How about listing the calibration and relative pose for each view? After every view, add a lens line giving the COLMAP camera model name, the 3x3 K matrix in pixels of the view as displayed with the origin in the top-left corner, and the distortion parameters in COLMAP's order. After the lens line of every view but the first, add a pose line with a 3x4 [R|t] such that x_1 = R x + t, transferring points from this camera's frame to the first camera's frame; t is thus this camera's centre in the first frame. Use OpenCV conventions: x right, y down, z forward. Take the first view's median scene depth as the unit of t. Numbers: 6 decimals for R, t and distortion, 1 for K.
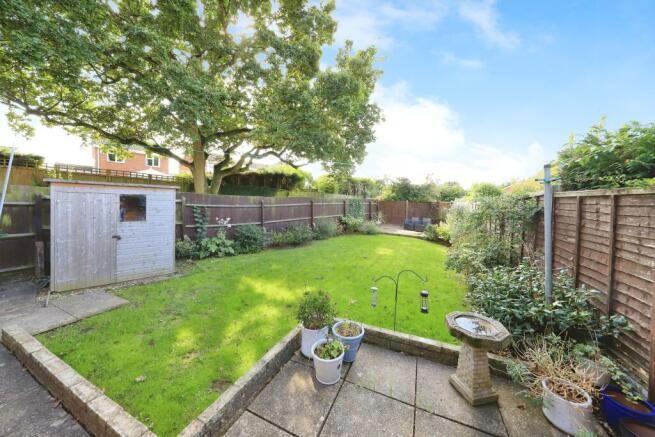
lens RADIAL K [[222.0, 0, 327.1], [0, 222.0, 204.2], [0, 0, 1]] dist [-0.000402, -0.000092]
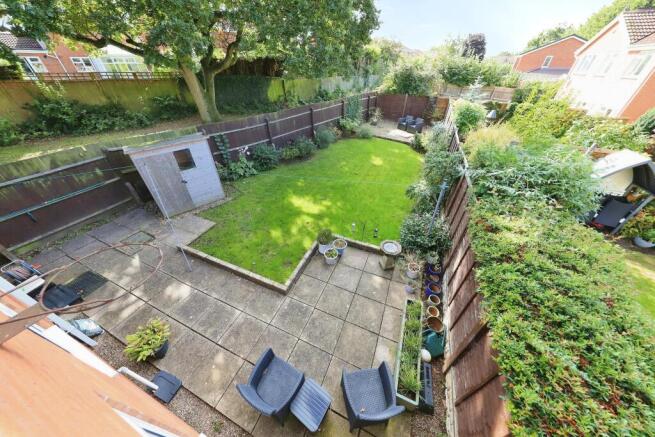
lens RADIAL K [[209.2, 0, 328.9], [0, 209.2, 222.7], [0, 0, 1]] dist [0.000081, 0.000005]
pose [[0.999608, -0.027983, 0.001244, -0.003274], [0.021720, 0.802380, 0.596418, -0.271544], [-0.017688, -0.596157, 0.802673, -0.174962]]
